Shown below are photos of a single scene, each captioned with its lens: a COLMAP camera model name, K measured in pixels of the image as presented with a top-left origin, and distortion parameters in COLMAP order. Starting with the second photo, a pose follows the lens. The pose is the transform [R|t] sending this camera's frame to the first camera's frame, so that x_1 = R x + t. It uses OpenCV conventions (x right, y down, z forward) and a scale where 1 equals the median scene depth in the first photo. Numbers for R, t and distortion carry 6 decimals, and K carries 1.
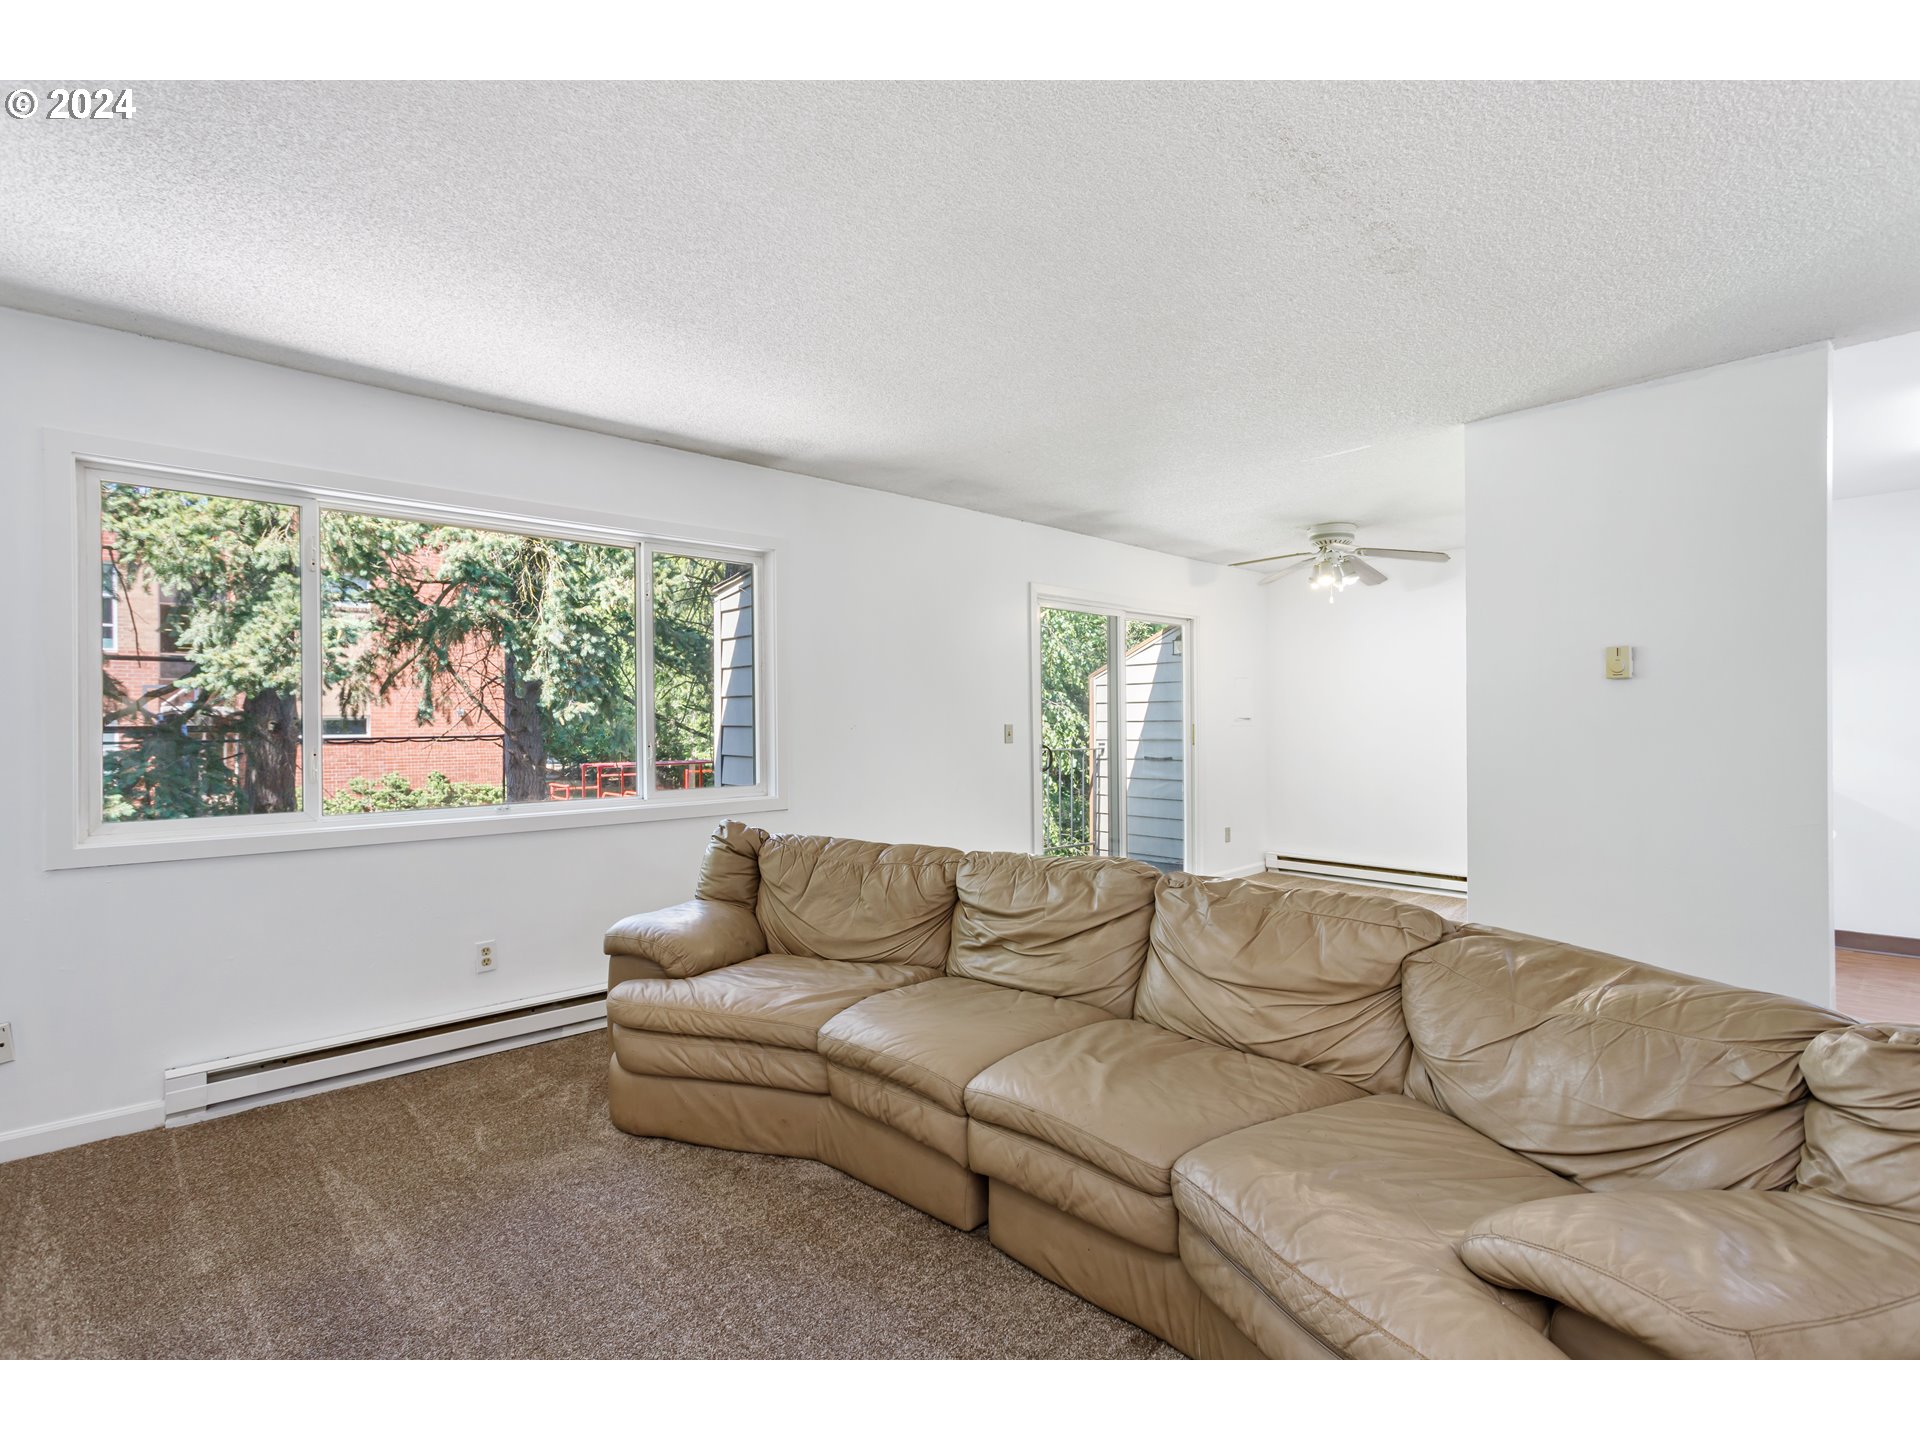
lens RADIAL K [[923.8, 0, 960.8], [0, 923.8, 716.6], [0, 0, 1]] dist [0.004174, 0.000559]
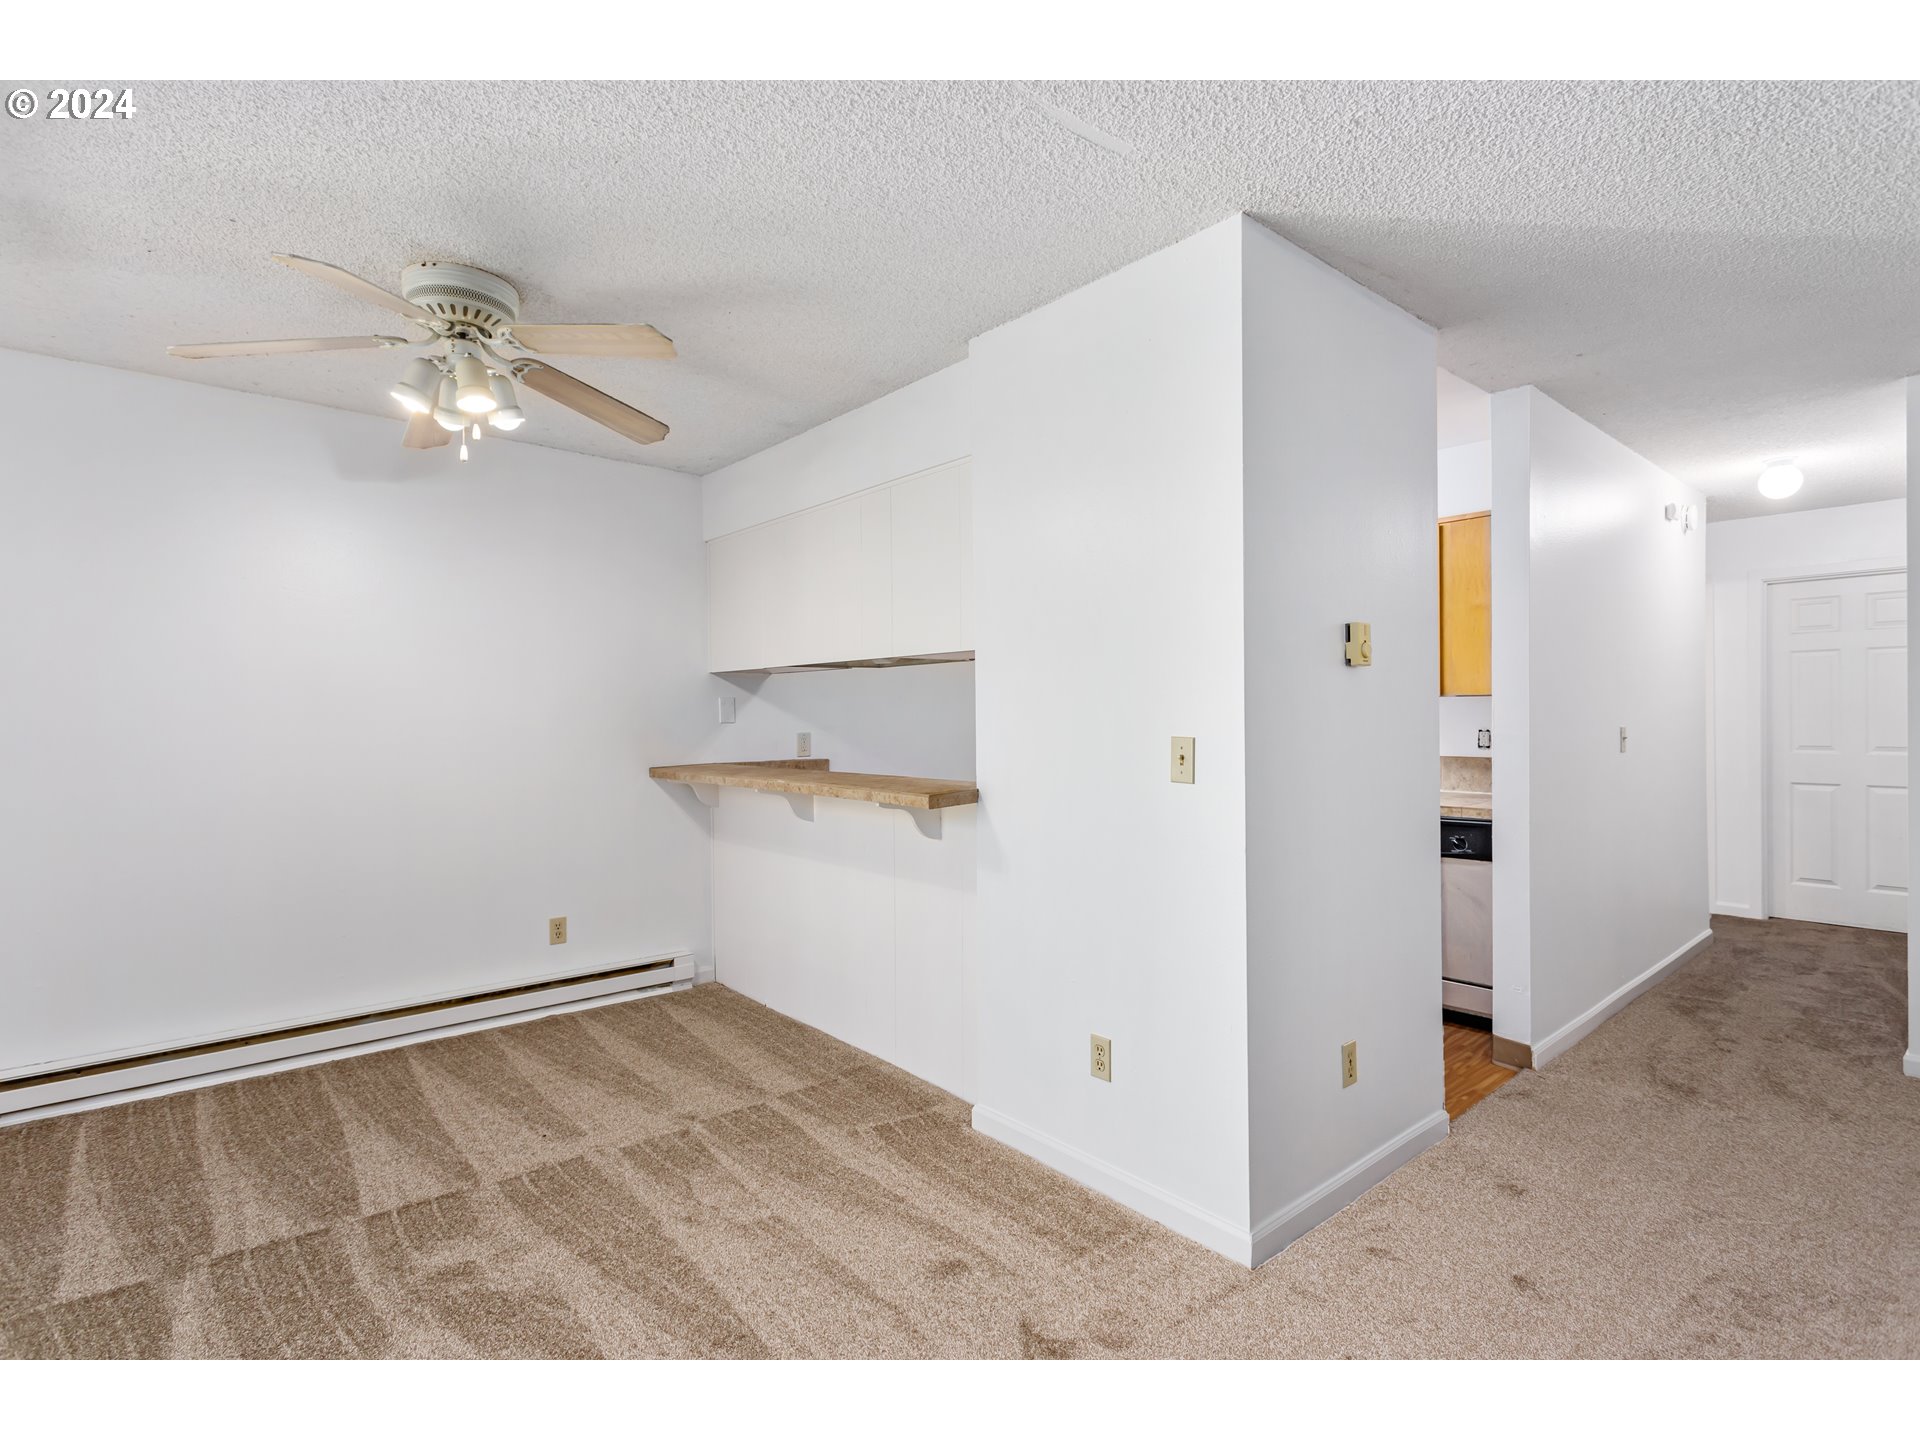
lens RADIAL K [[923.8, 0, 960.8], [0, 923.8, 716.6], [0, 0, 1]] dist [0.004174, 0.000559]
pose [[0.048884, -0.004752, 0.998793, -0.051088], [0.002824, 0.999985, 0.004619, -0.001471], [-0.998800, 0.002595, 0.048897, 1.541026]]
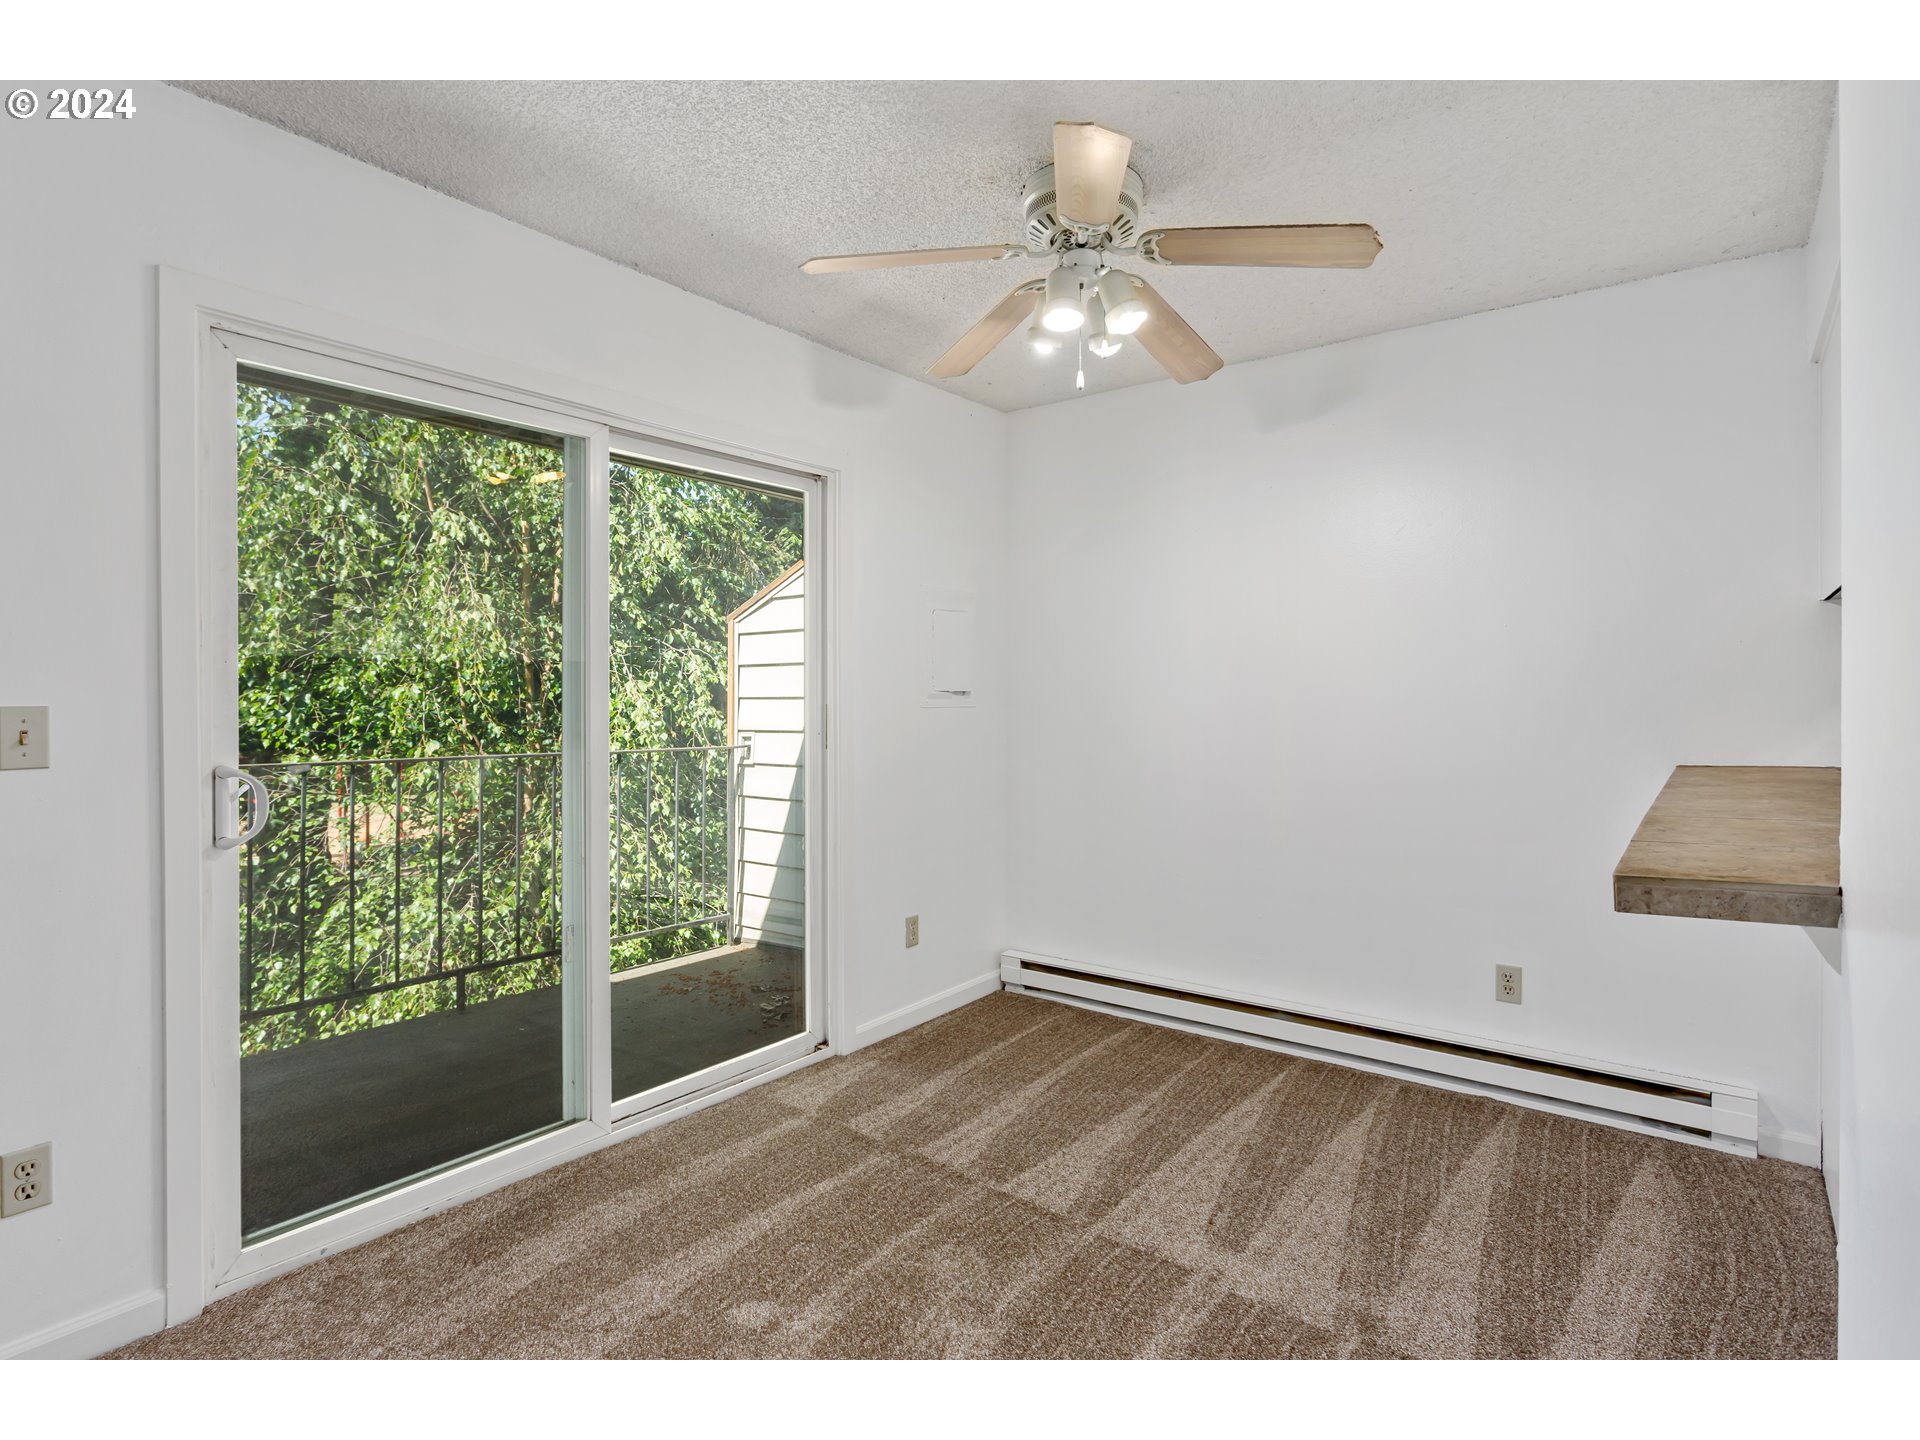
lens RADIAL K [[967.4, 0, 965.0], [0, 967.4, 700.9], [0, 0, 1]] dist [-0.002709, 0.000075]
pose [[0.987283, -0.008355, 0.158754, 0.604676], [0.007344, 0.999949, 0.006955, 0.010466], [-0.158804, -0.005701, 0.987294, 1.272168]]
